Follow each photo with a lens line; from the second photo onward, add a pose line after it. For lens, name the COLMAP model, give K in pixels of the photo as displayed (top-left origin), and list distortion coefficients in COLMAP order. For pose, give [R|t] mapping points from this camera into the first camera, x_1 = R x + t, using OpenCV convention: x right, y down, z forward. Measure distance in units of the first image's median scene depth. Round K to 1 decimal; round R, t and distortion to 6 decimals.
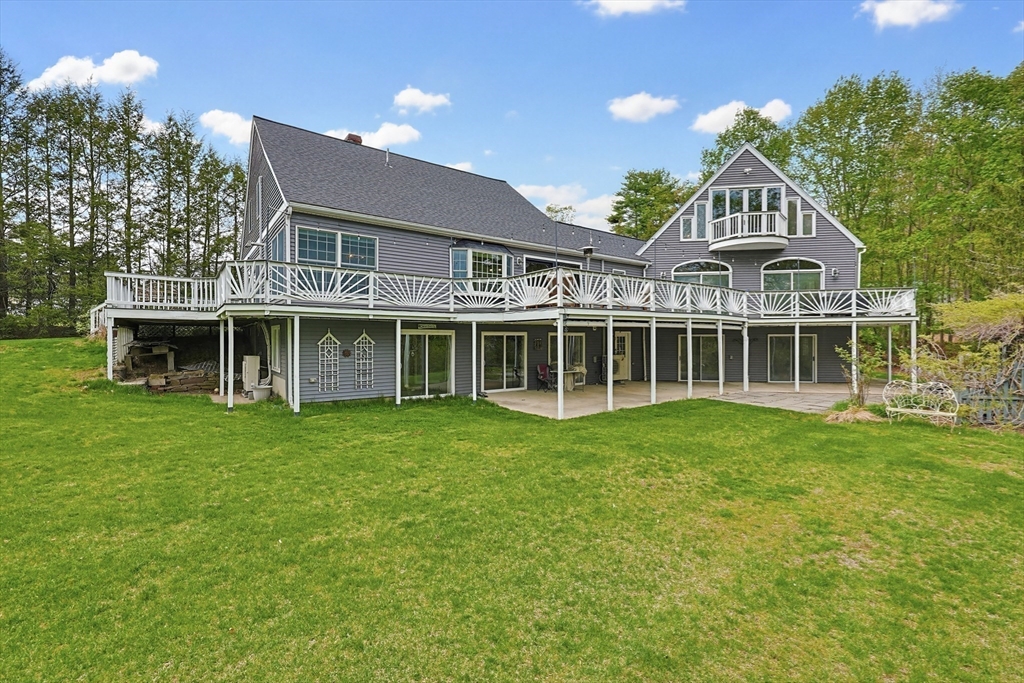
lens RADIAL K [[431.9, 0, 512.0], [0, 431.9, 341.5], [0, 0, 1]] dist [0.001869, 0.000145]
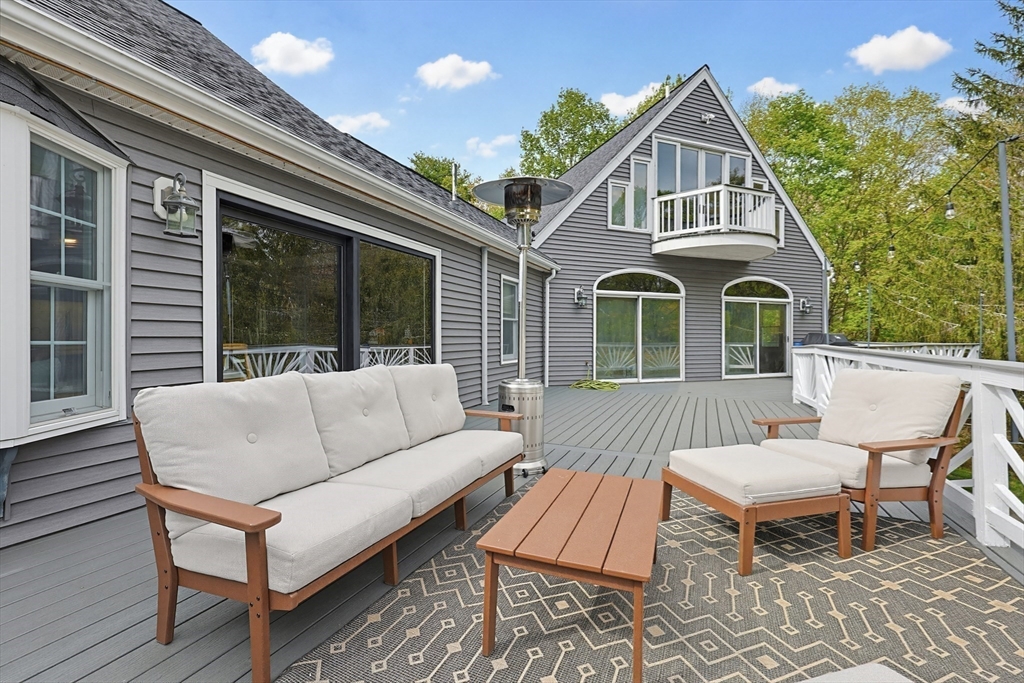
lens RADIAL K [[431.9, 0, 512.0], [0, 431.9, 341.5], [0, 0, 1]] dist [0.001869, 0.000145]
pose [[0.867216, -0.003659, 0.497919, 0.040641], [0.001997, 0.999991, 0.003871, -0.103768], [-0.497929, -0.002363, 0.867215, 0.626494]]
